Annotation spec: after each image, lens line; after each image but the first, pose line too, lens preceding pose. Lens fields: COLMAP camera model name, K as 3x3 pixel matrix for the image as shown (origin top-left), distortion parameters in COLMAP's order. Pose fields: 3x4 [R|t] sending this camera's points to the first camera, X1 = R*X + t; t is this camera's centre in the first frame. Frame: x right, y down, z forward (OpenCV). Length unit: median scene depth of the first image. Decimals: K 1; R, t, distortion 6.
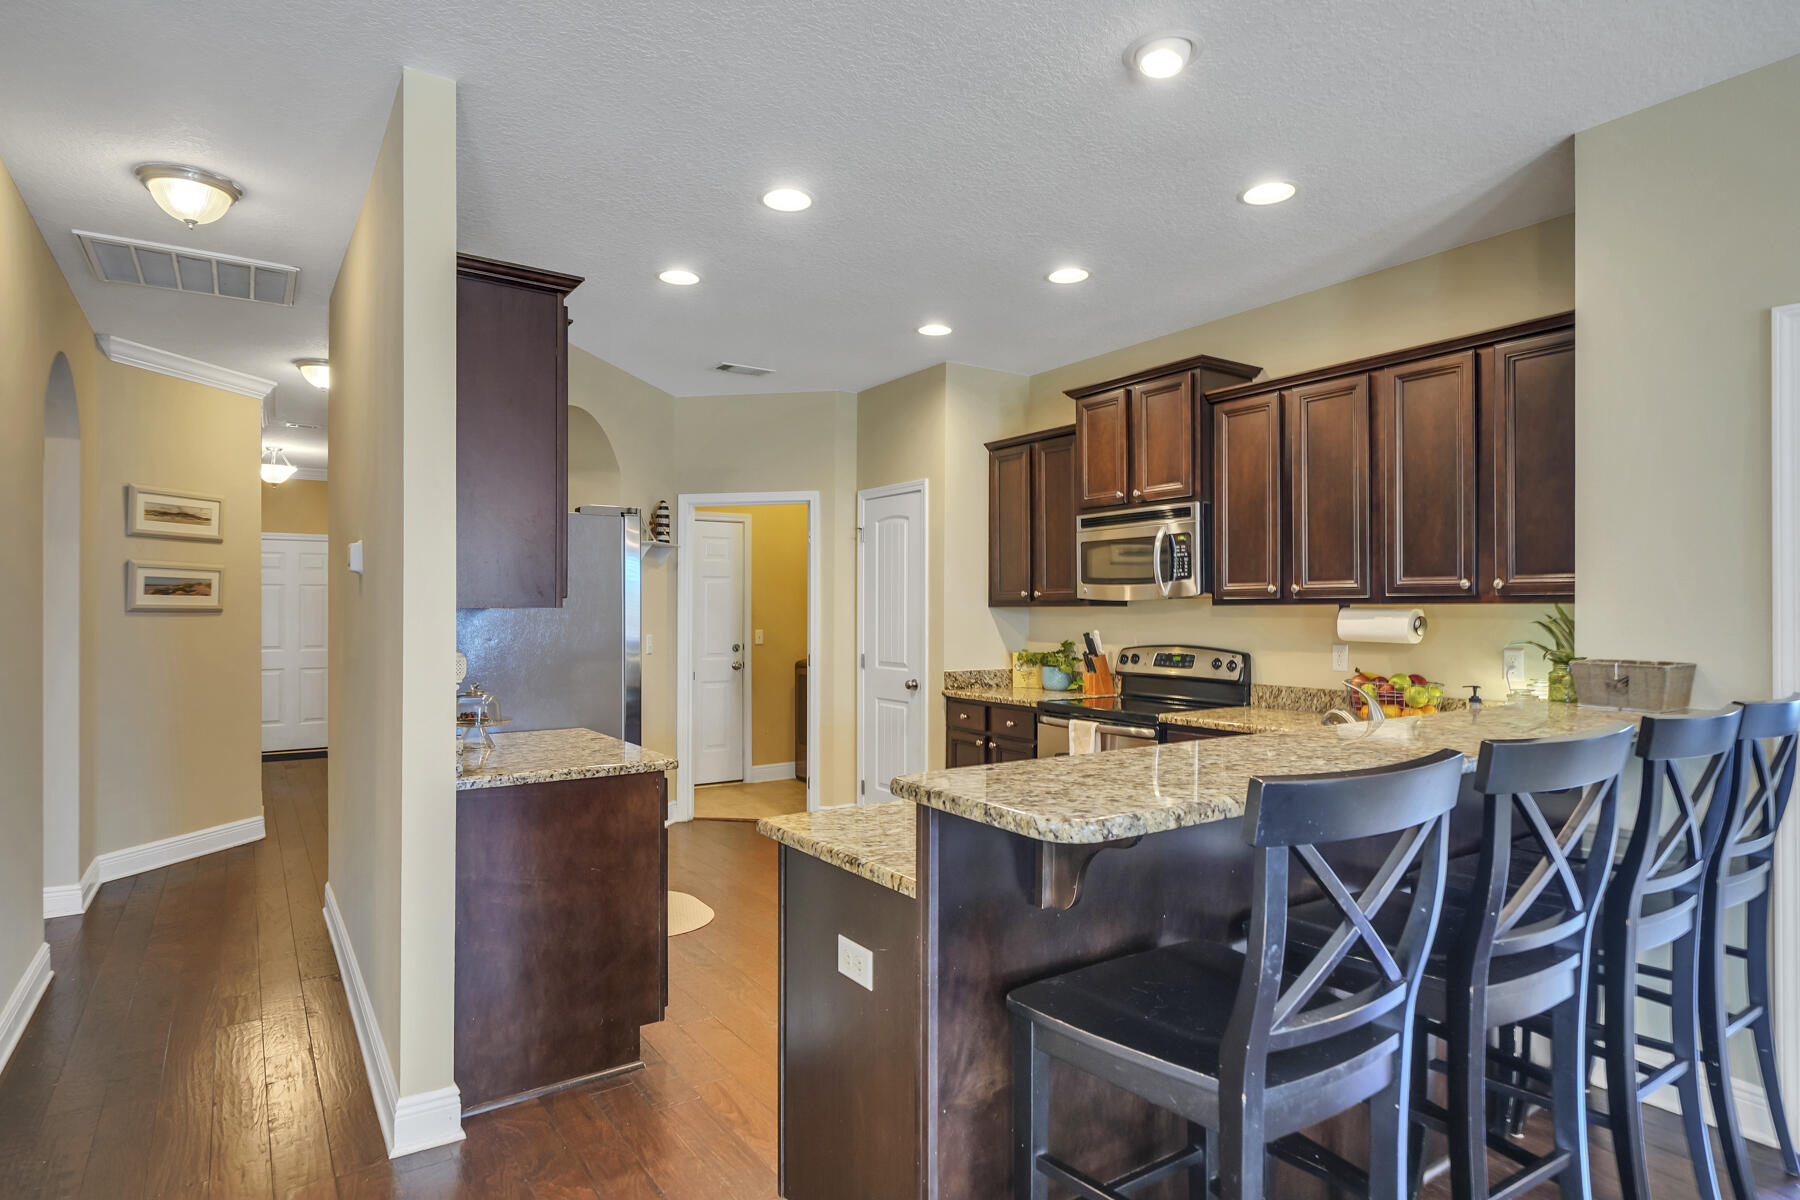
lens RADIAL K [[954.8, 0, 900.0], [0, 954.8, 600.0], [0, 0, 1]] dist [-0.000556, 0.000027]
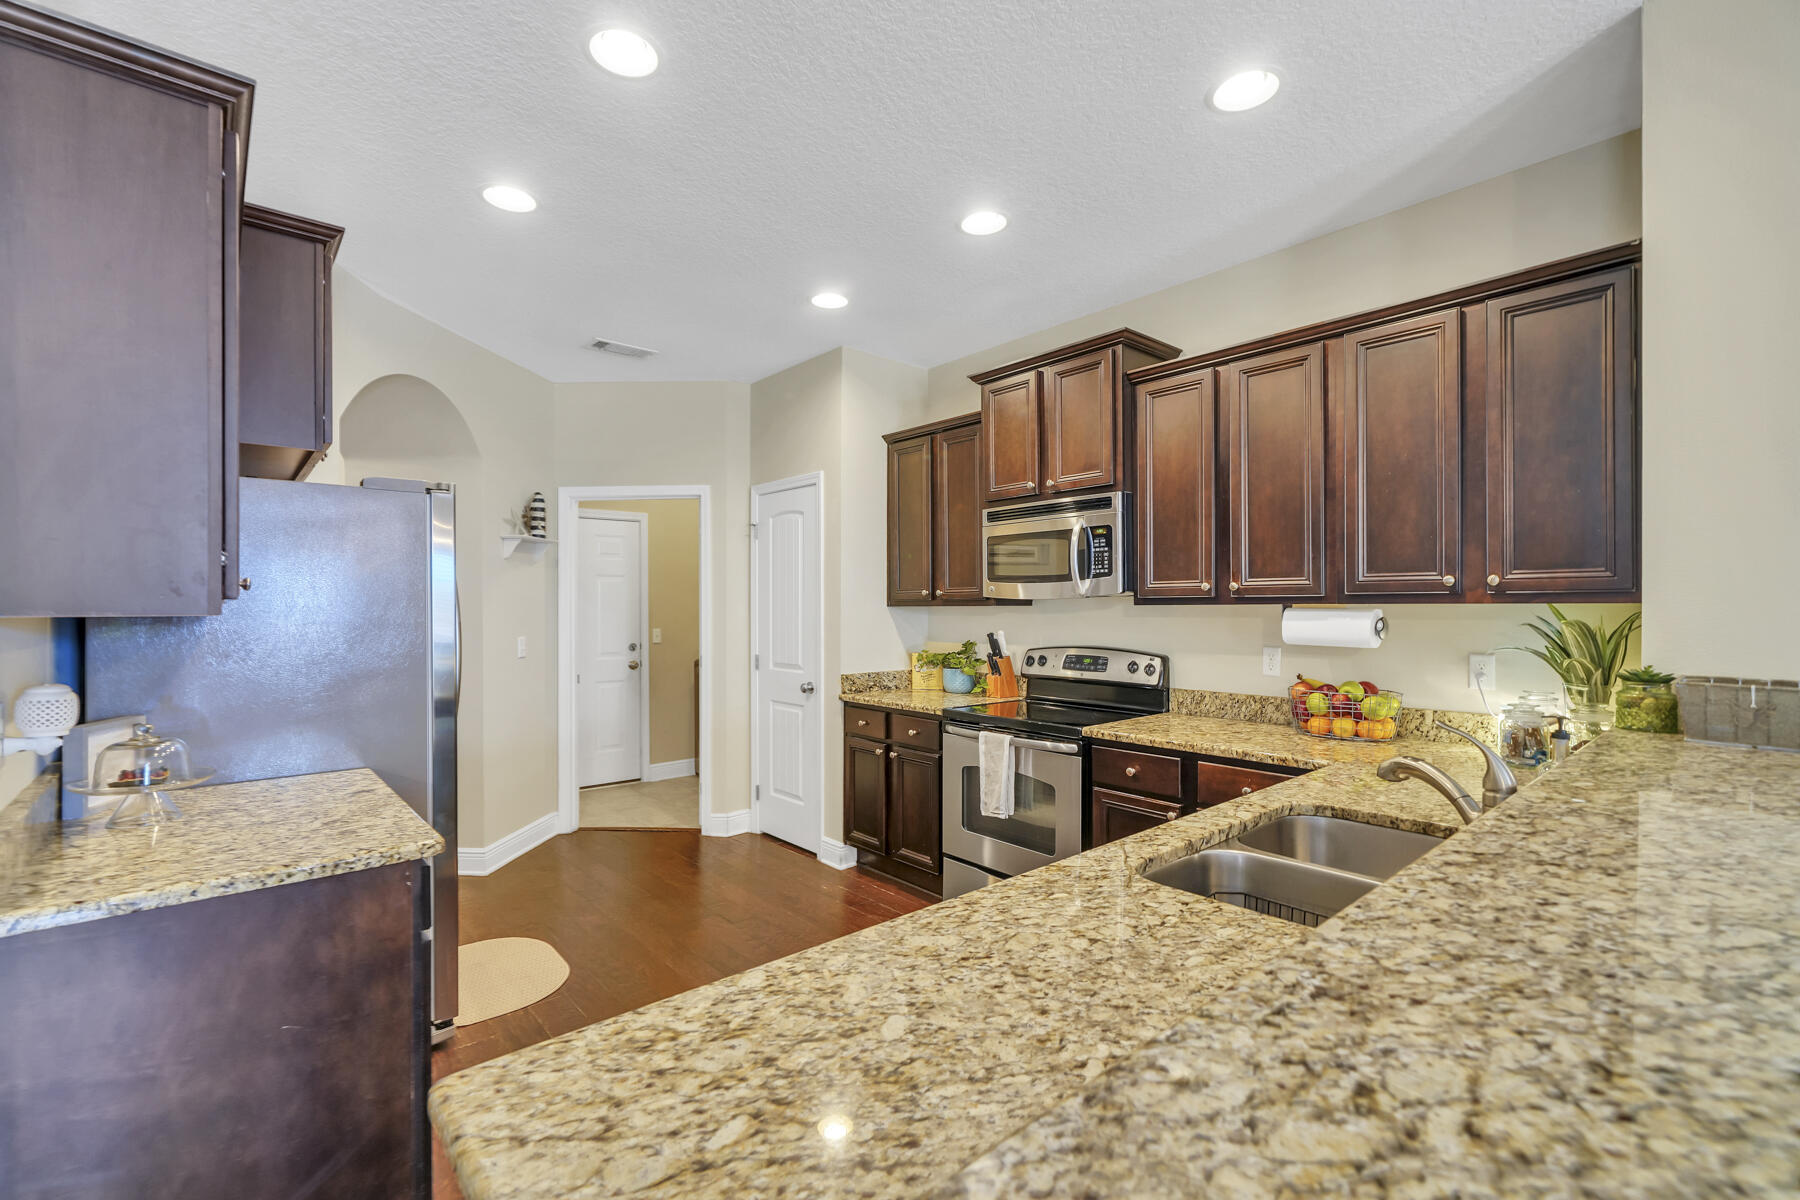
lens RADIAL K [[784.6, 0, 899.8], [0, 784.6, 613.3], [0, 0, 1]] dist [-0.000079, -0.000100]
pose [[0.992757, -0.003767, 0.120084, 0.012144], [0.001393, 0.999802, 0.019851, -0.001374], [-0.120135, -0.019540, 0.992565, 0.253209]]
